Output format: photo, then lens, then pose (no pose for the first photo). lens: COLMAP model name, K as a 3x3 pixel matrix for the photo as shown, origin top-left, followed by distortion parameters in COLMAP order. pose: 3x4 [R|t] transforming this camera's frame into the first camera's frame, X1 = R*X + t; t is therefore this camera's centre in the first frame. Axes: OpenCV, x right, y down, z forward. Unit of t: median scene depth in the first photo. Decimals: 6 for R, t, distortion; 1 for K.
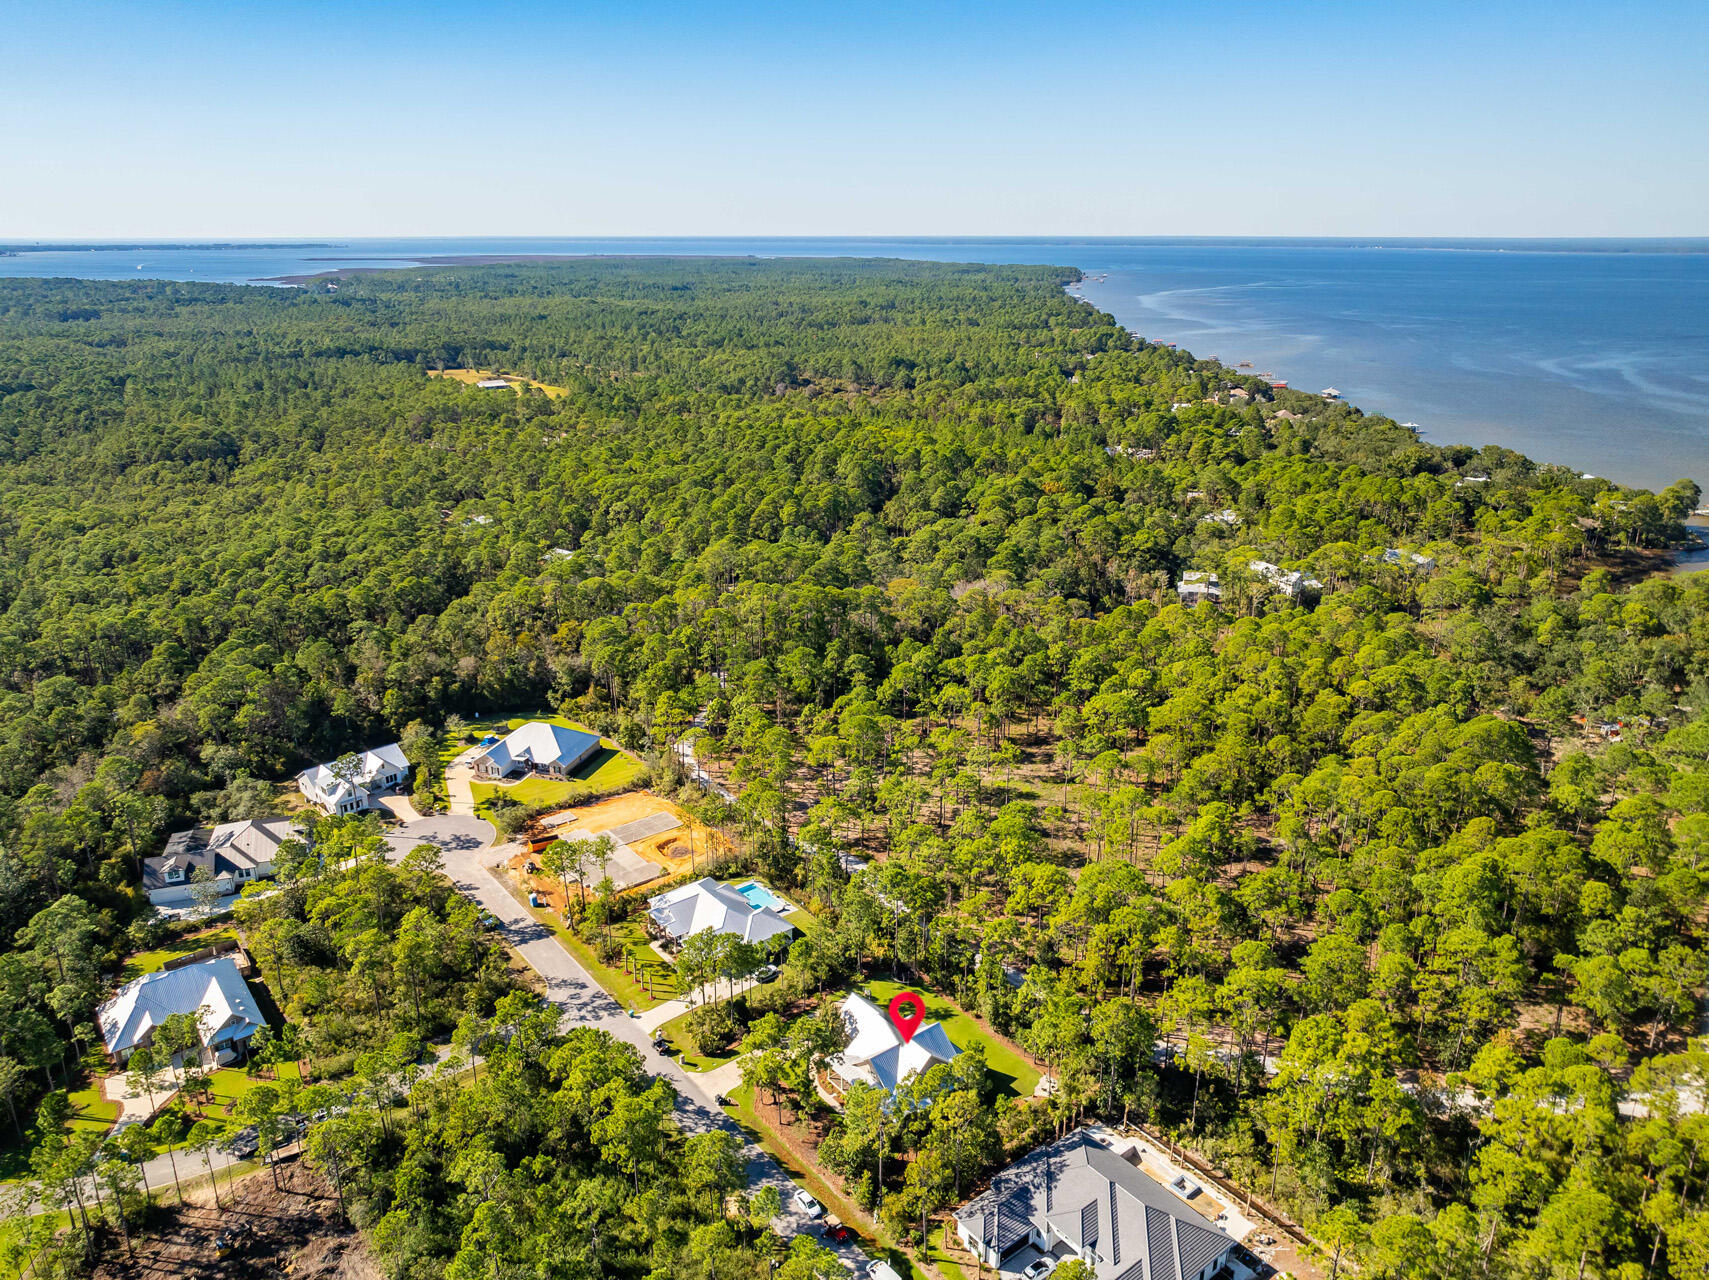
lens RADIAL K [[1185.0, 0, 861.7], [0, 1185.0, 654.8], [0, 0, 1]] dist [-0.007863, 0.011960]
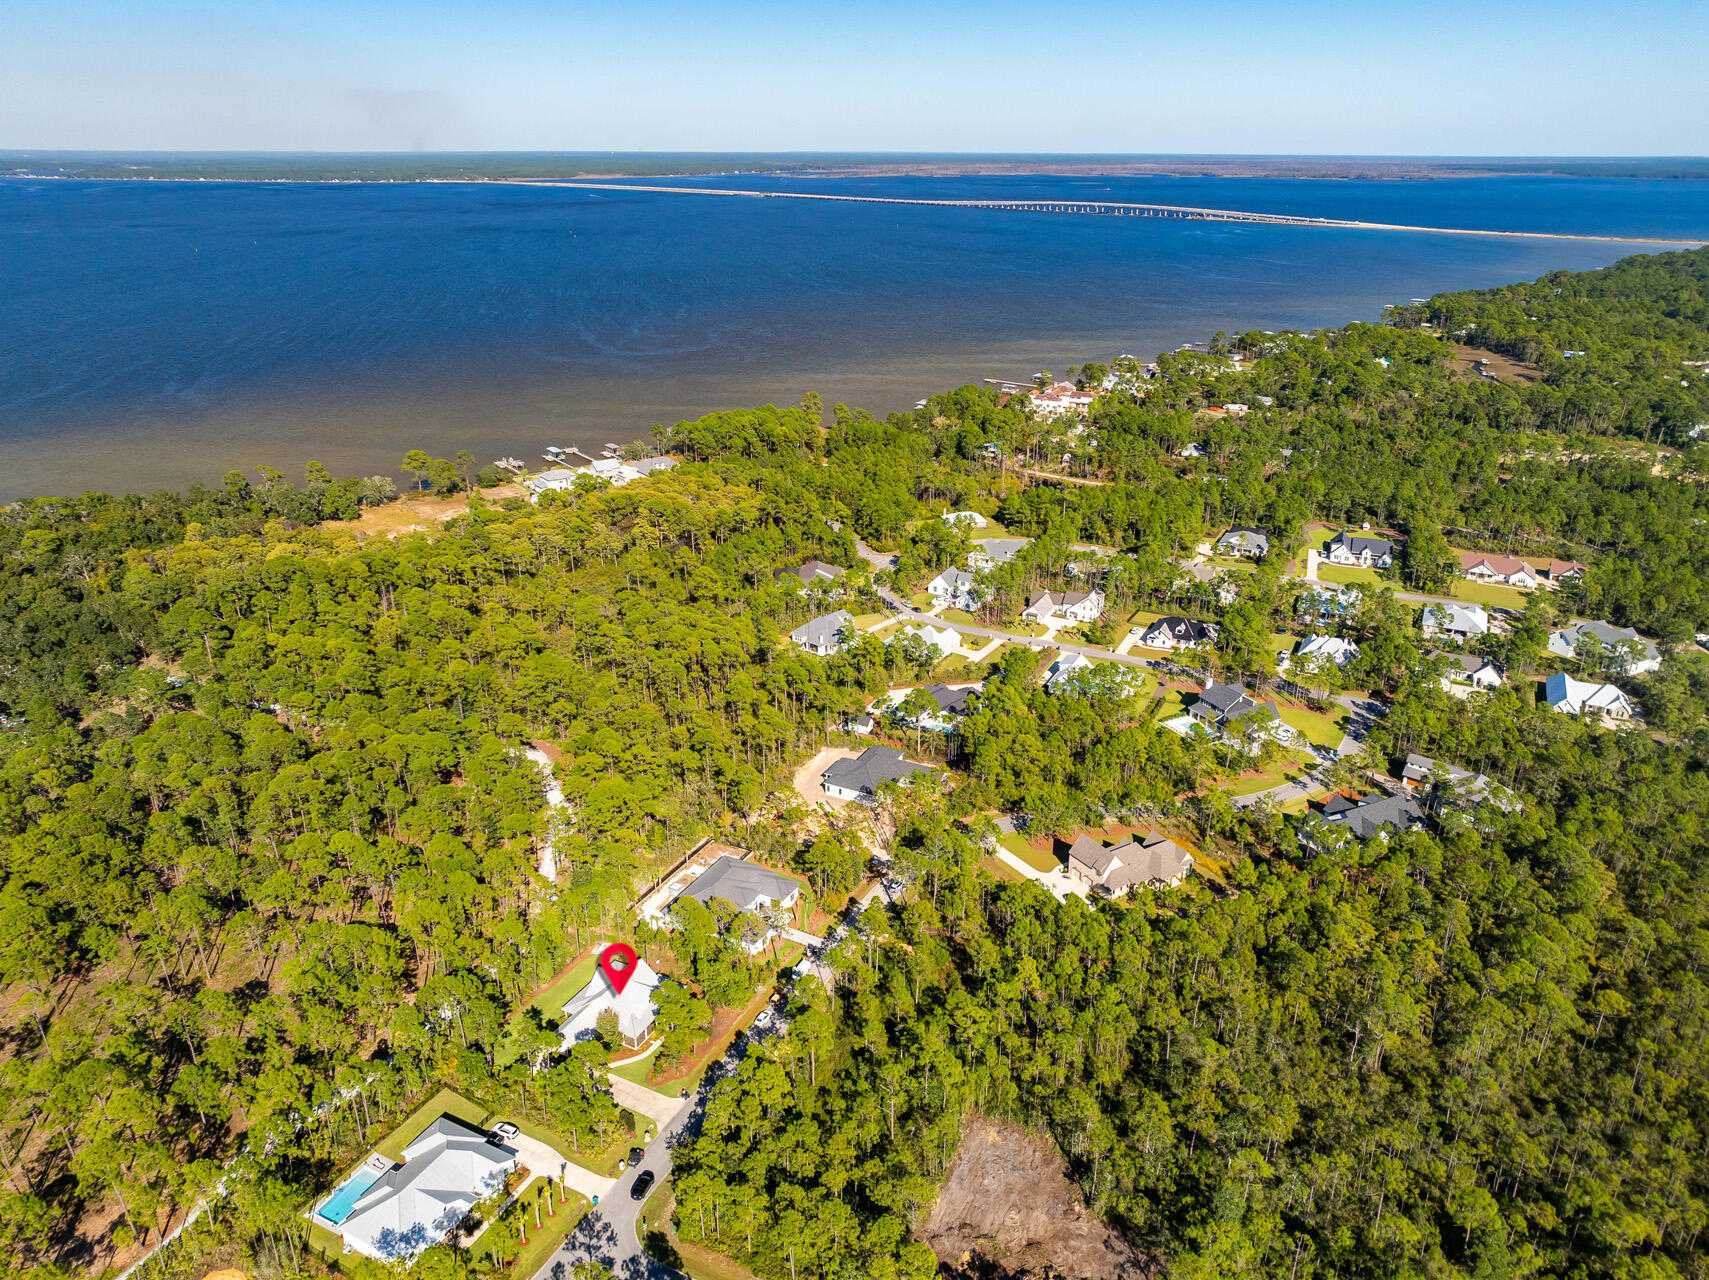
lens RADIAL K [[1185.0, 0, 847.9], [0, 1185.0, 633.5], [0, 0, 1]] dist [-0.007863, 0.011960]
pose [[-0.403365, -0.350843, 0.845107, -0.626405], [0.302219, 0.820666, 0.484944, -0.334088], [-0.863690, 0.451017, -0.224997, 0.539776]]
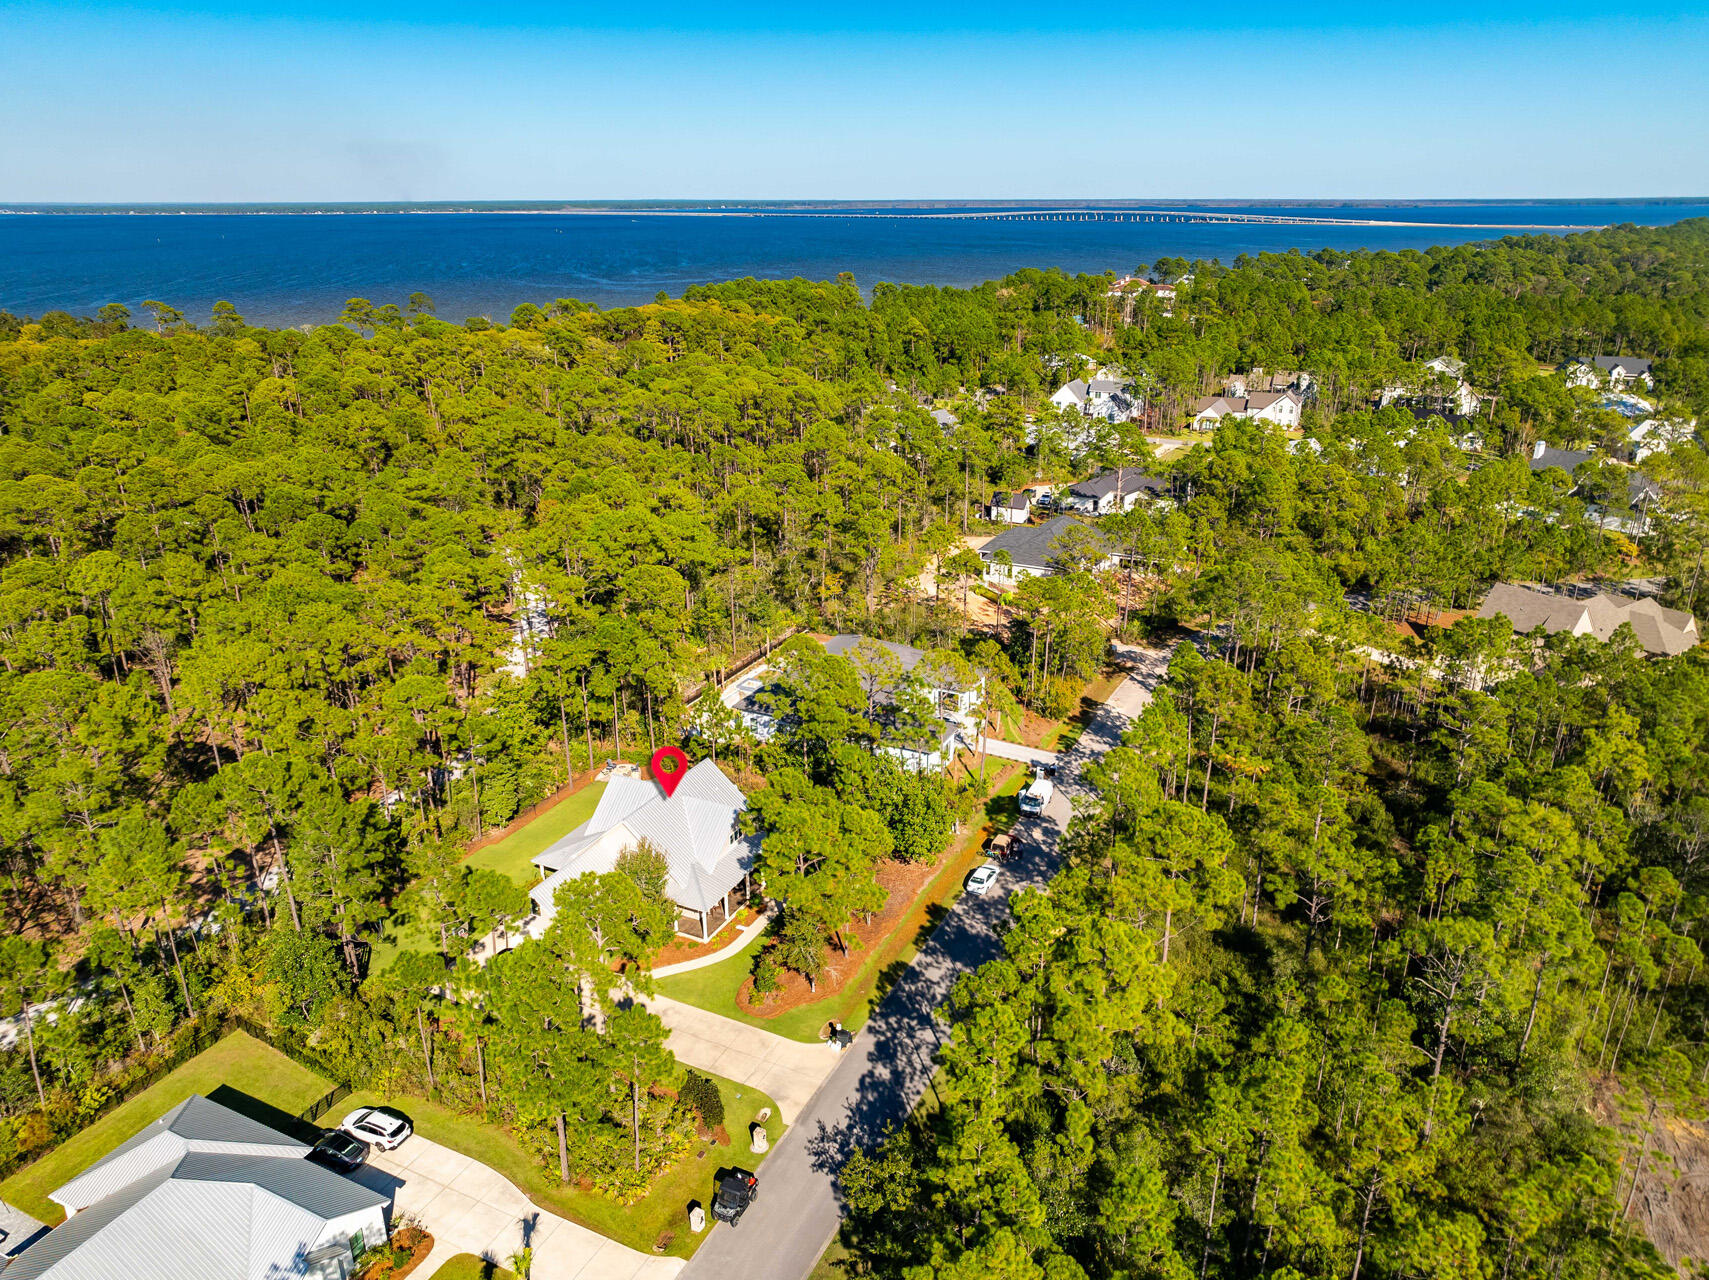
lens RADIAL K [[1185.0, 0, 854.1], [0, 1185.0, 632.0], [0, 0, 1]] dist [-0.007863, 0.011960]
pose [[-0.419986, -0.317074, 0.850338, -0.286369], [0.302899, 0.834277, 0.460689, 0.007073], [-0.855490, 0.451050, -0.254344, 0.616613]]
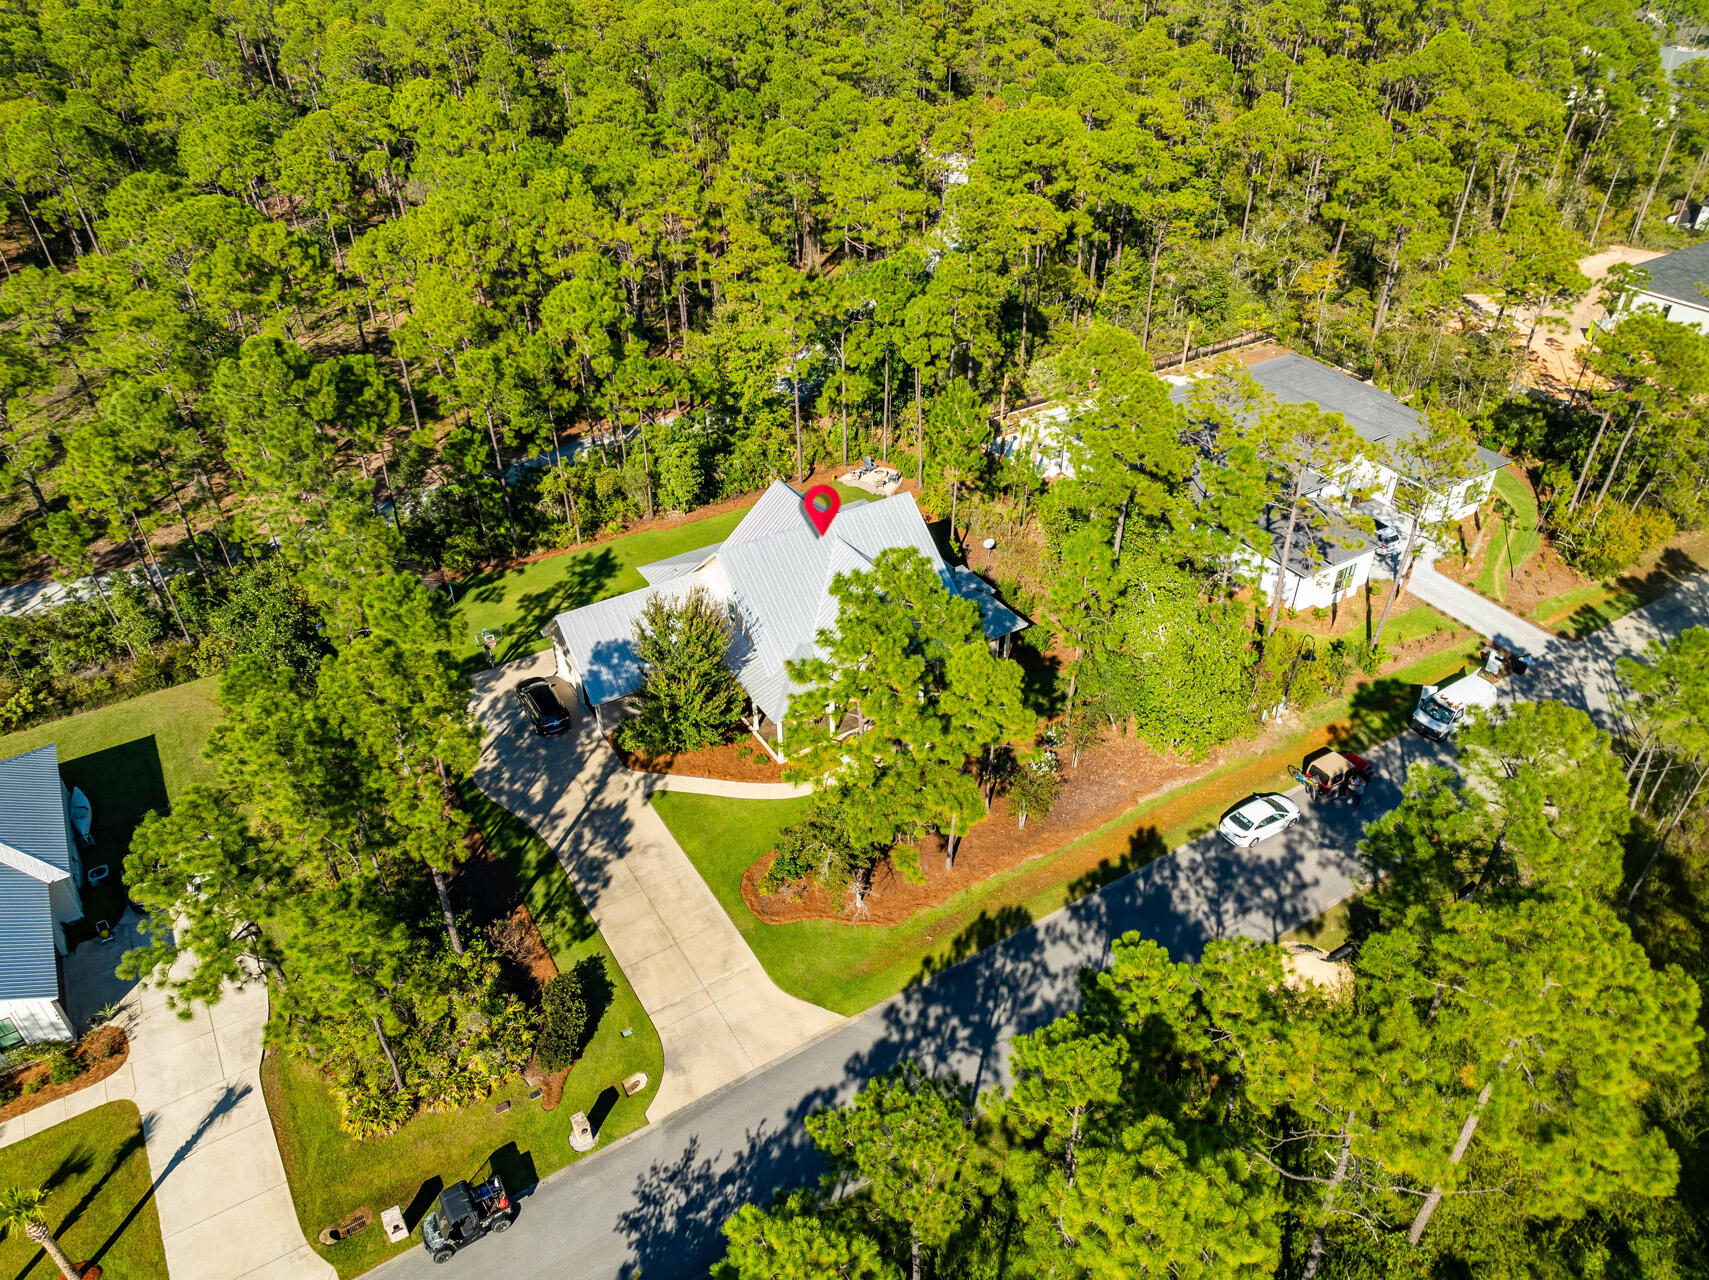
lens RADIAL K [[1185.0, 0, 857.9], [0, 1185.0, 642.9], [0, 0, 1]] dist [-0.007863, 0.011960]
pose [[0.121364, -0.586242, 0.800994, -0.177661], [0.335404, 0.783715, 0.522777, 0.090898], [-0.934224, 0.205210, 0.291742, 0.525491]]
